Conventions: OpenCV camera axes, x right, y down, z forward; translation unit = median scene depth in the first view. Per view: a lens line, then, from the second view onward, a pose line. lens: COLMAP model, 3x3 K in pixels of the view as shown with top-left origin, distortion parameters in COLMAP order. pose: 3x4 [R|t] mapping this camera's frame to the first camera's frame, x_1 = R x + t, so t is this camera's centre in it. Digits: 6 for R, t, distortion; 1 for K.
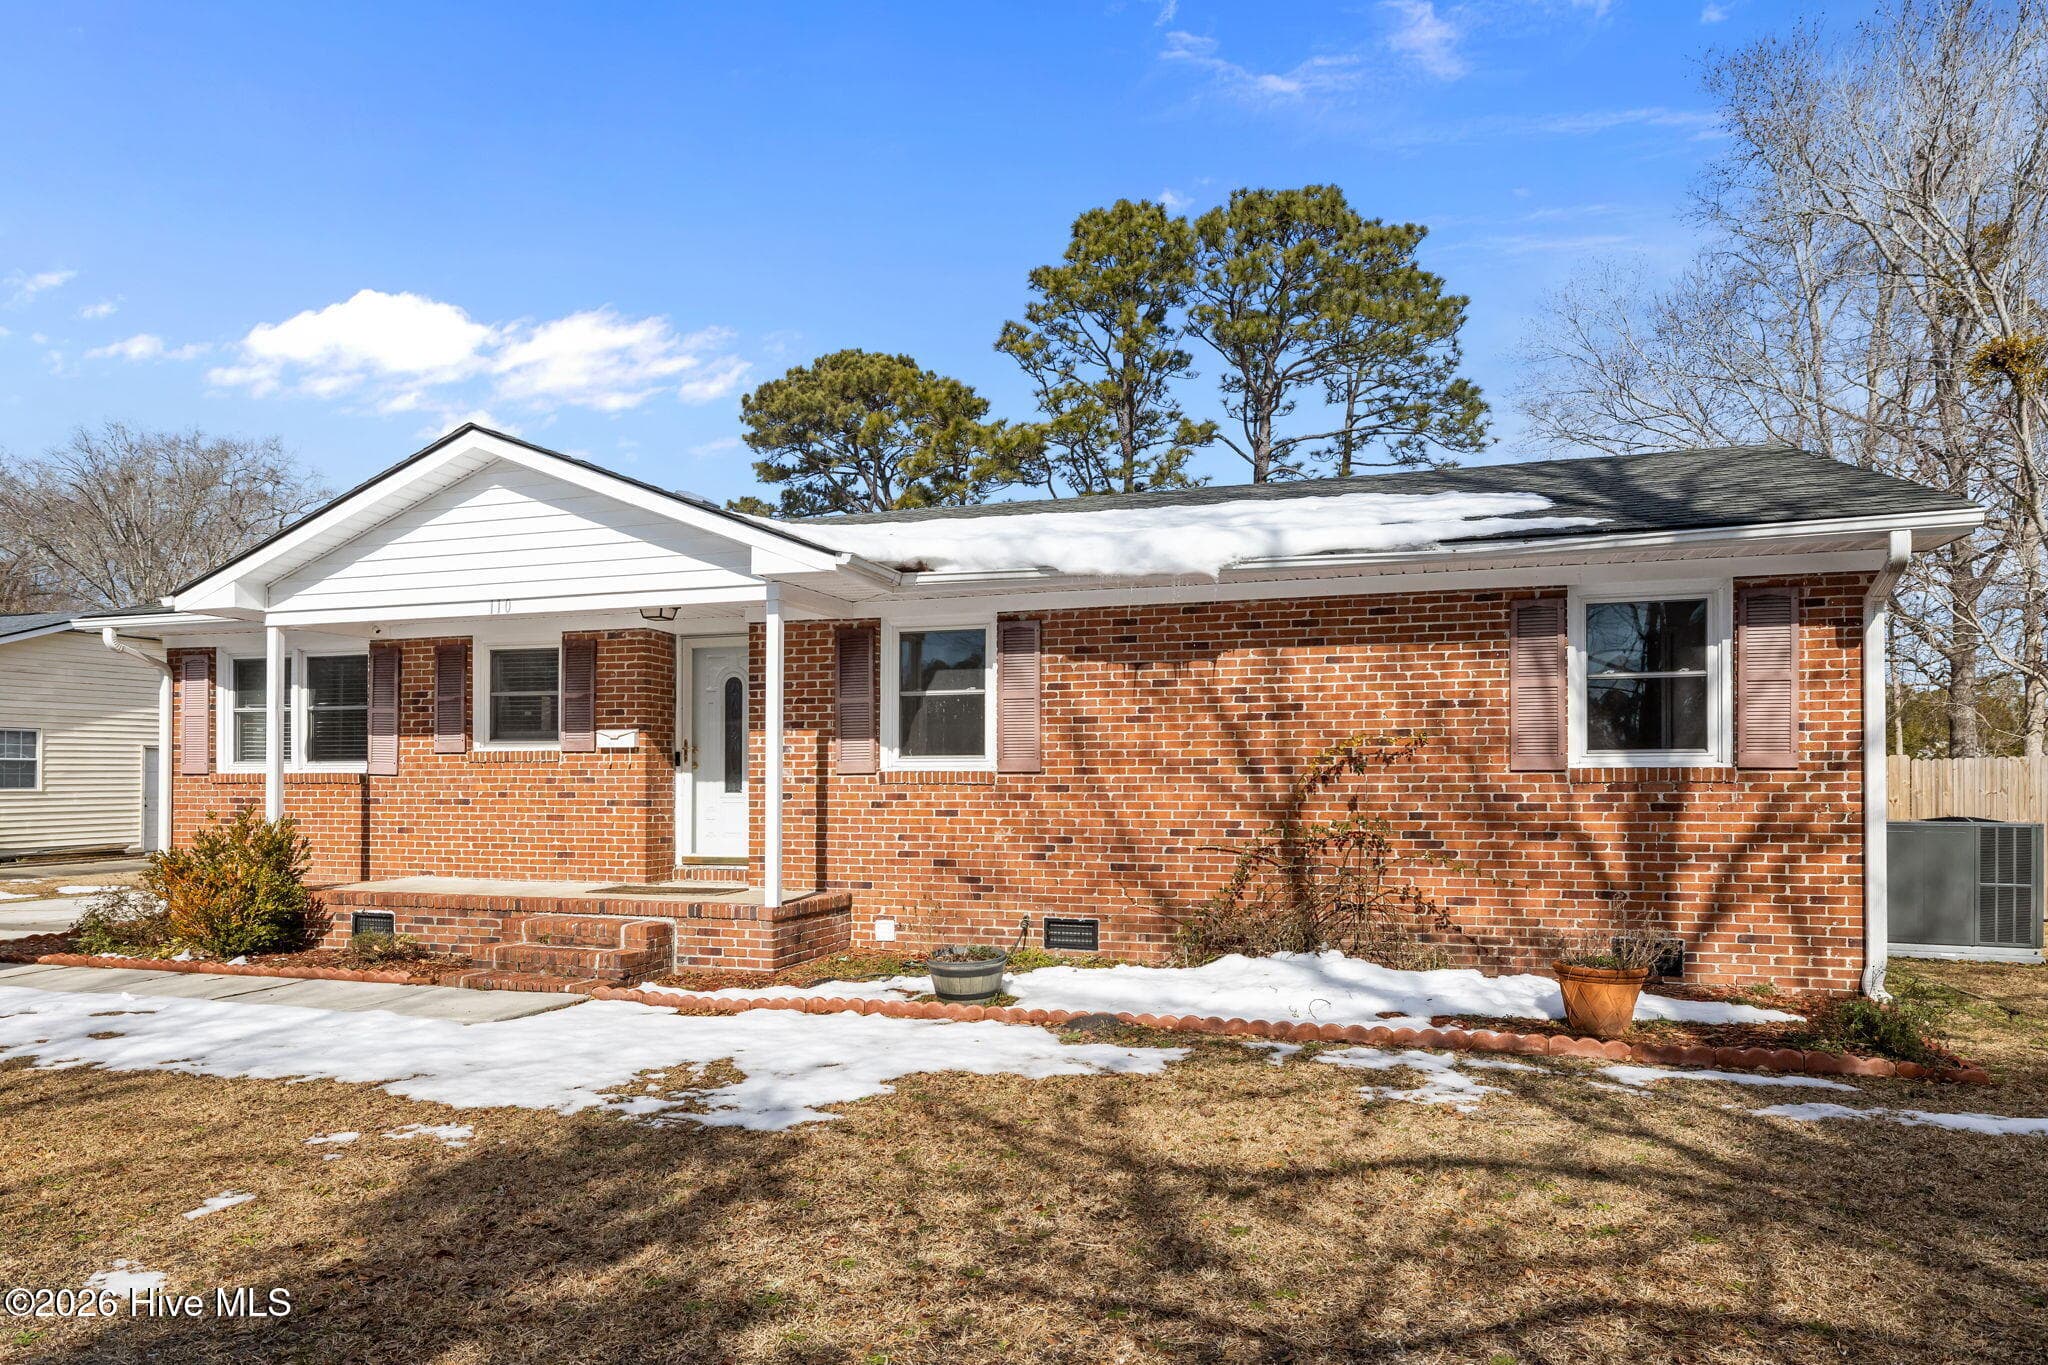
lens RADIAL K [[1278.7, 0, 1014.0], [0, 1278.7, 771.7], [0, 0, 1]] dist [-0.002050, -0.002512]
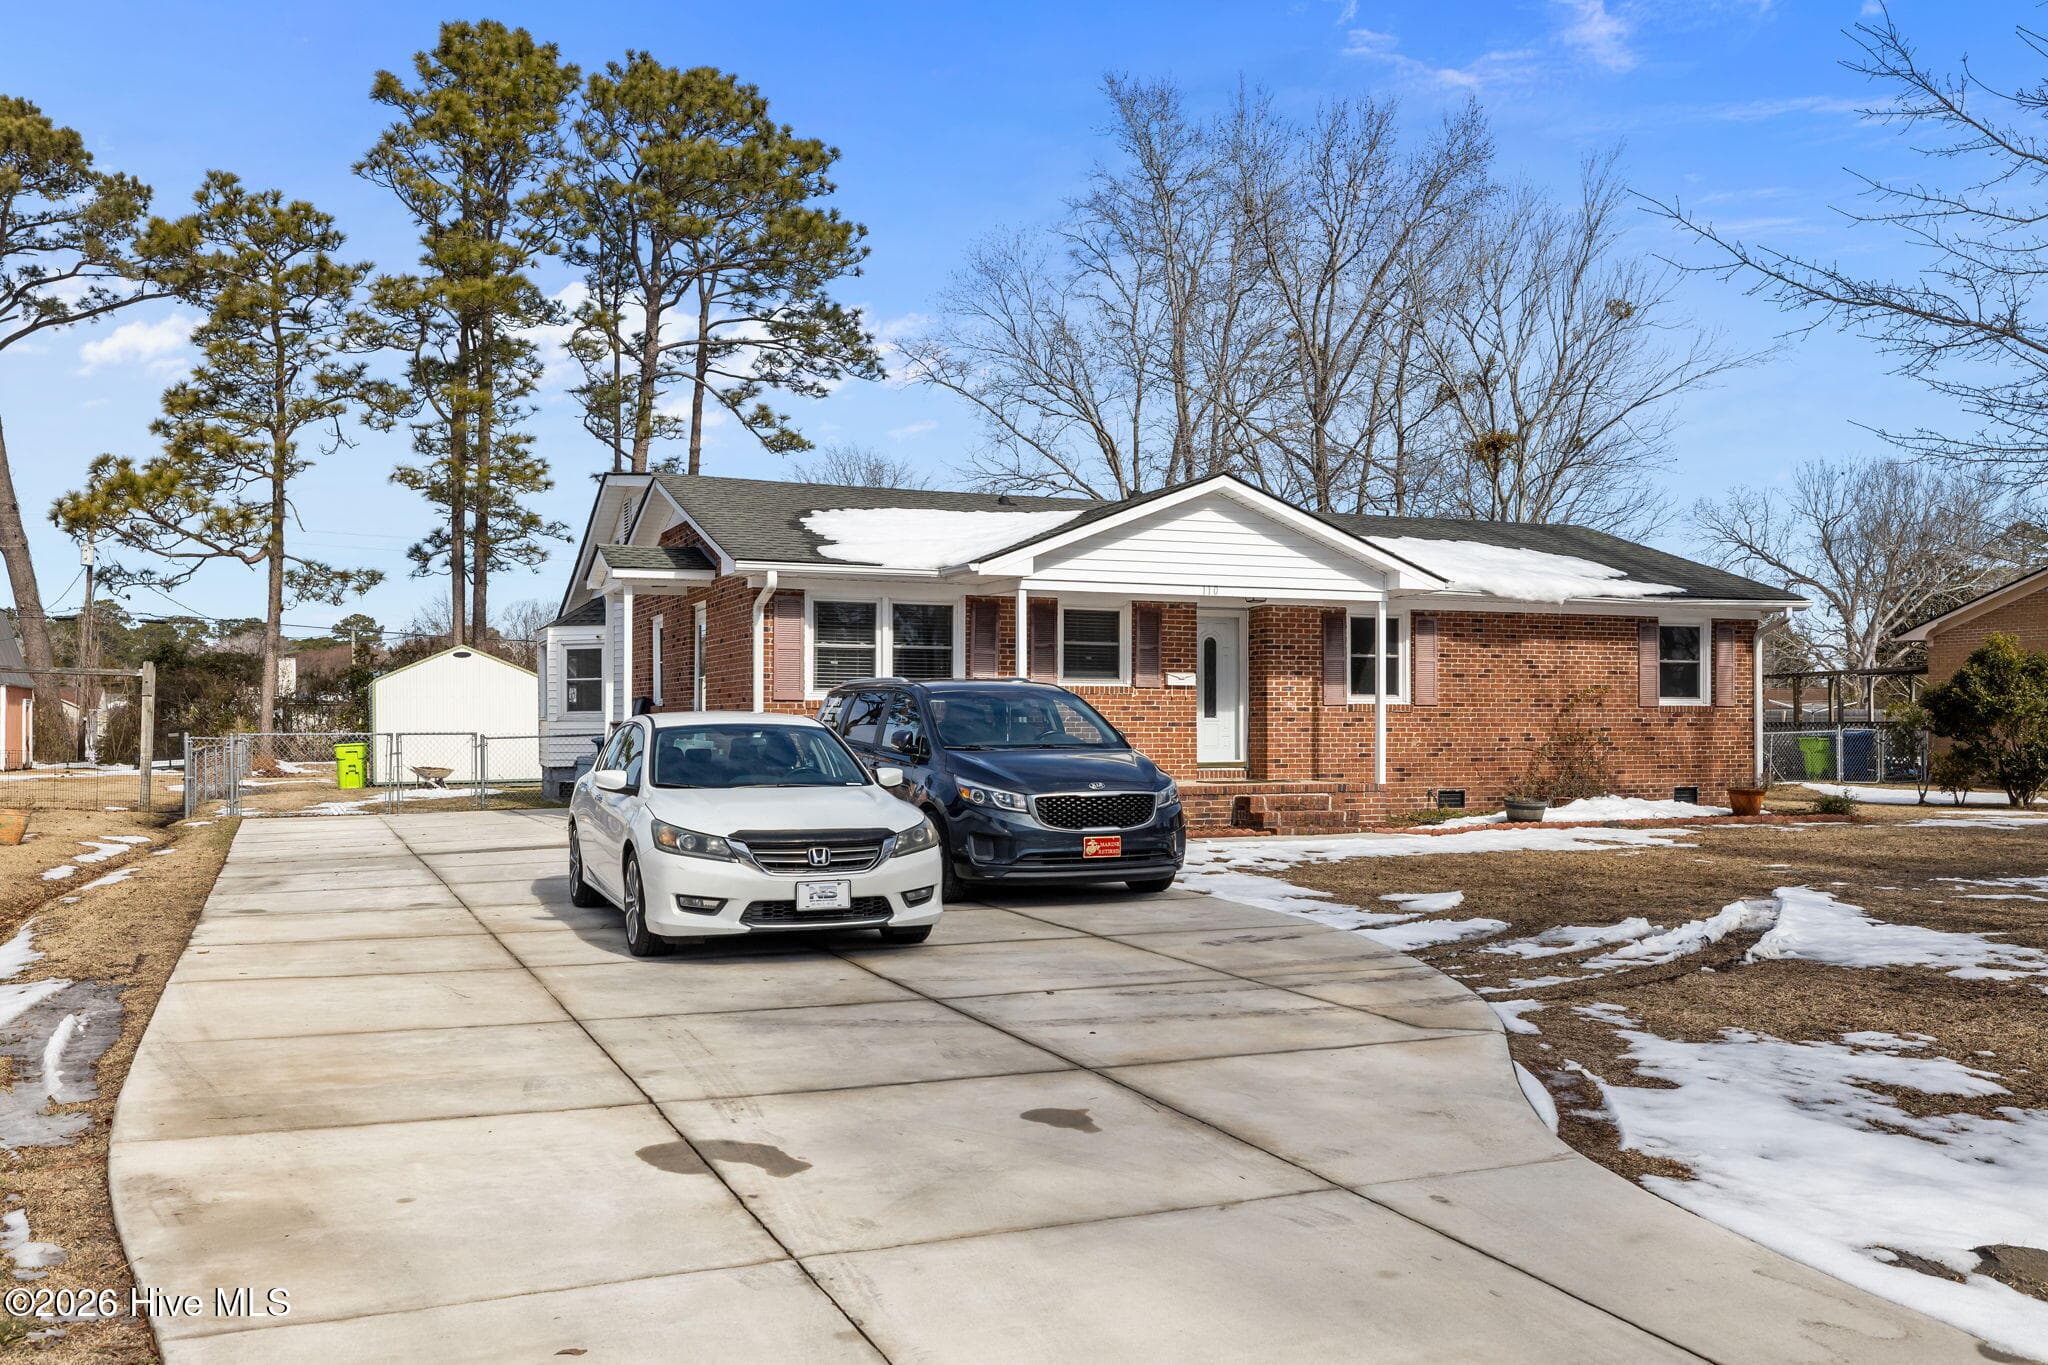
lens RADIAL K [[1710.8, 0, 1036.4], [0, 1710.8, 722.9], [0, 0, 1]] dist [-0.000123, 0.004548]
pose [[0.753429, 0.002666, 0.657524, -1.825711], [-0.006455, 0.999974, 0.003341, 0.019155], [-0.657498, -0.006762, 0.753426, -0.360197]]
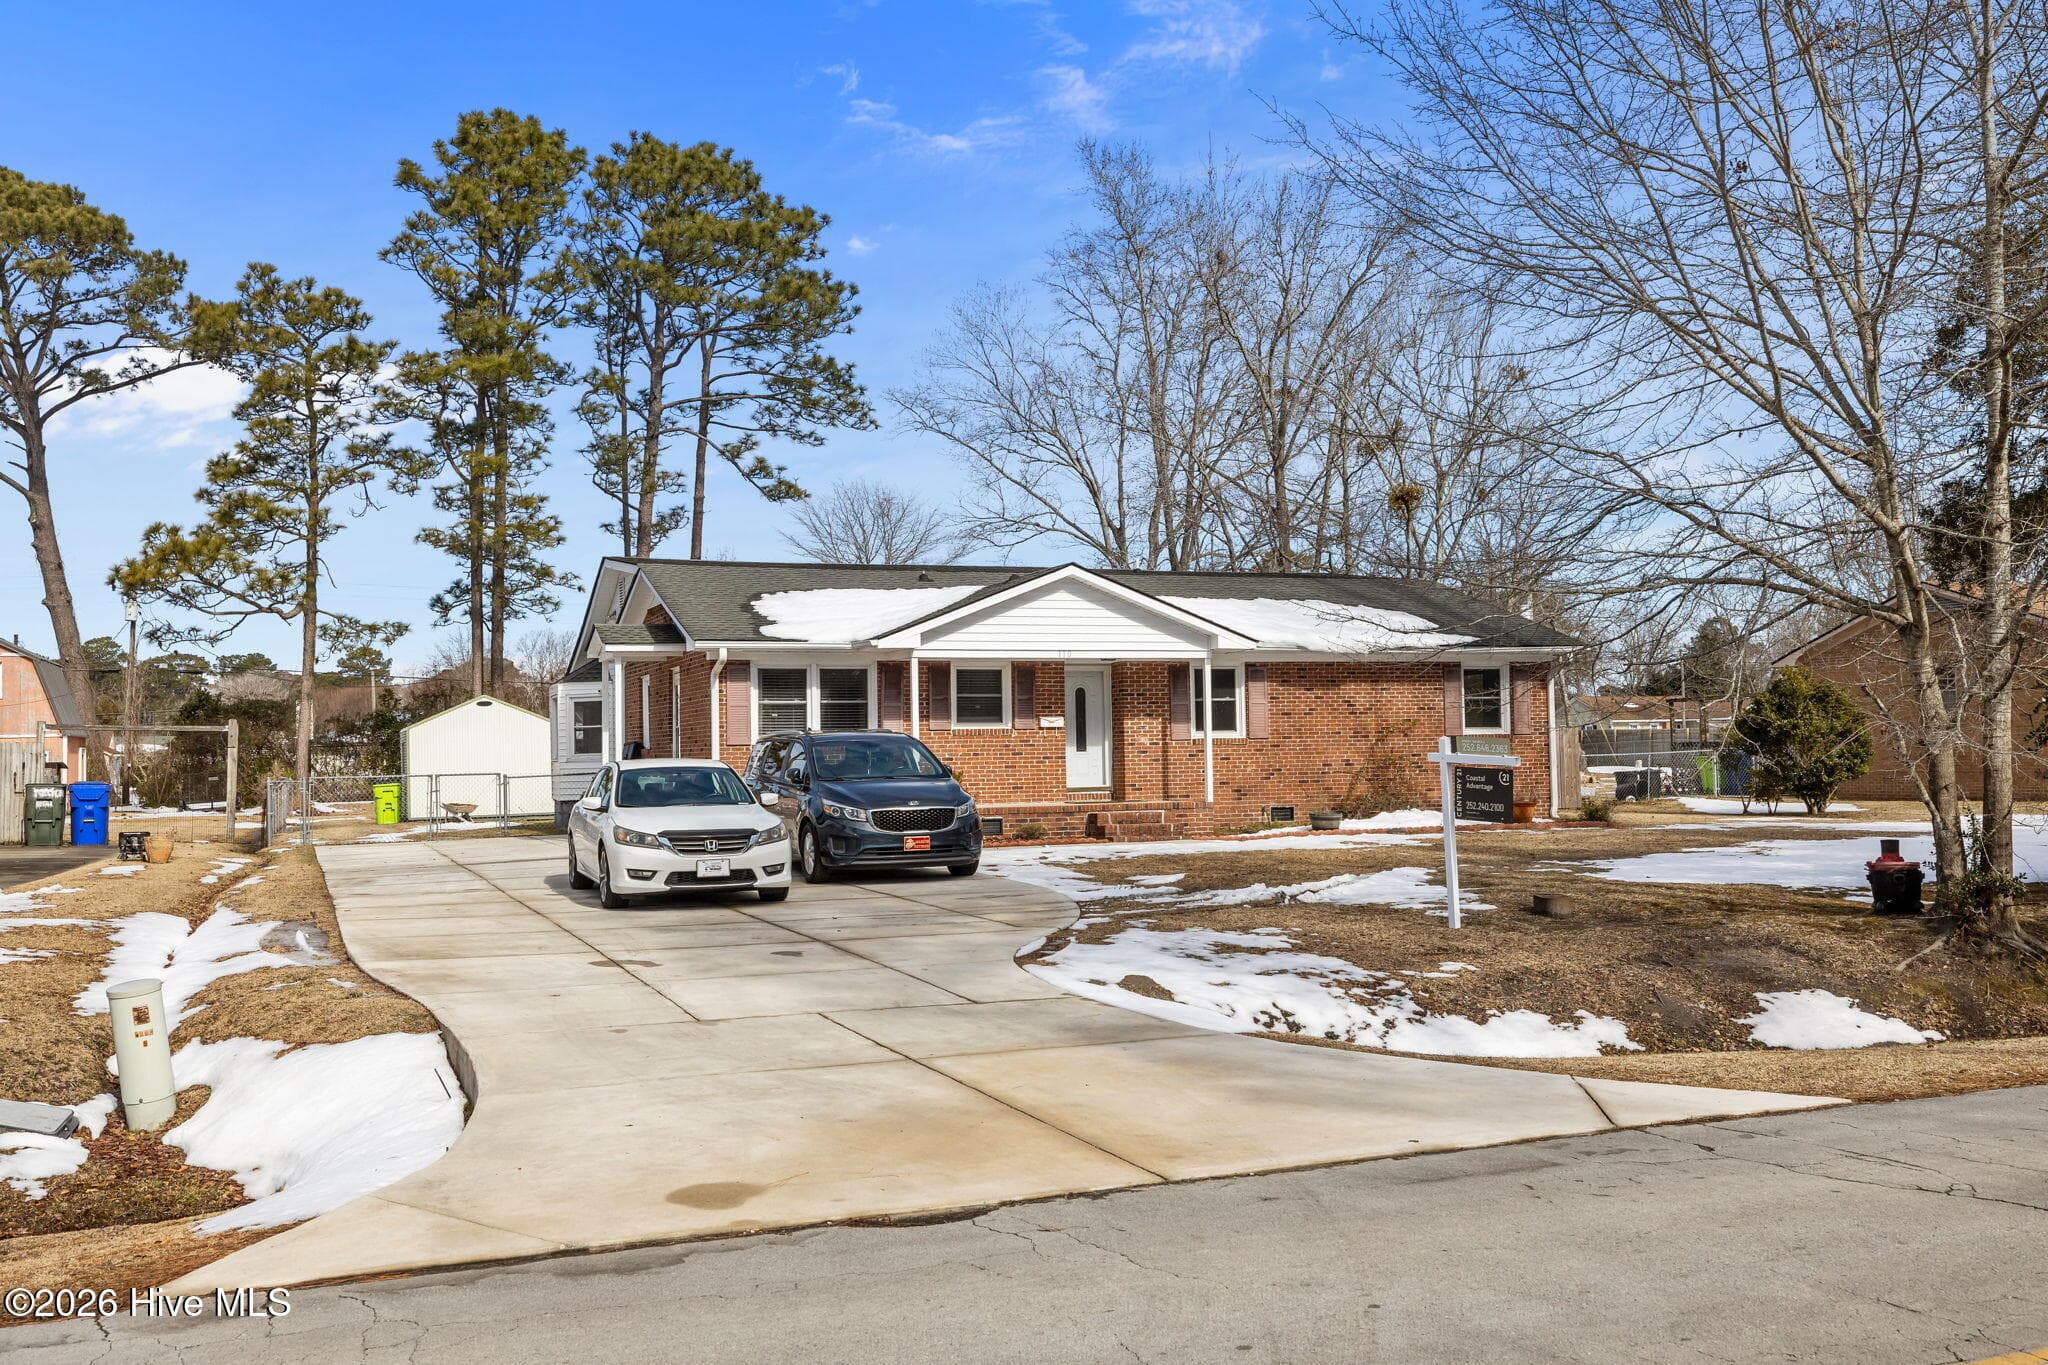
lens RADIAL K [[1858.4, 0, 1036.0], [0, 1858.4, 685.5], [0, 0, 1]] dist [0.001909, 0.009287]
pose [[0.773001, 0.011613, 0.634298, -2.160990], [0.010848, 0.999444, -0.031519, 0.005676], [-0.634312, 0.031245, 0.772446, -1.103618]]
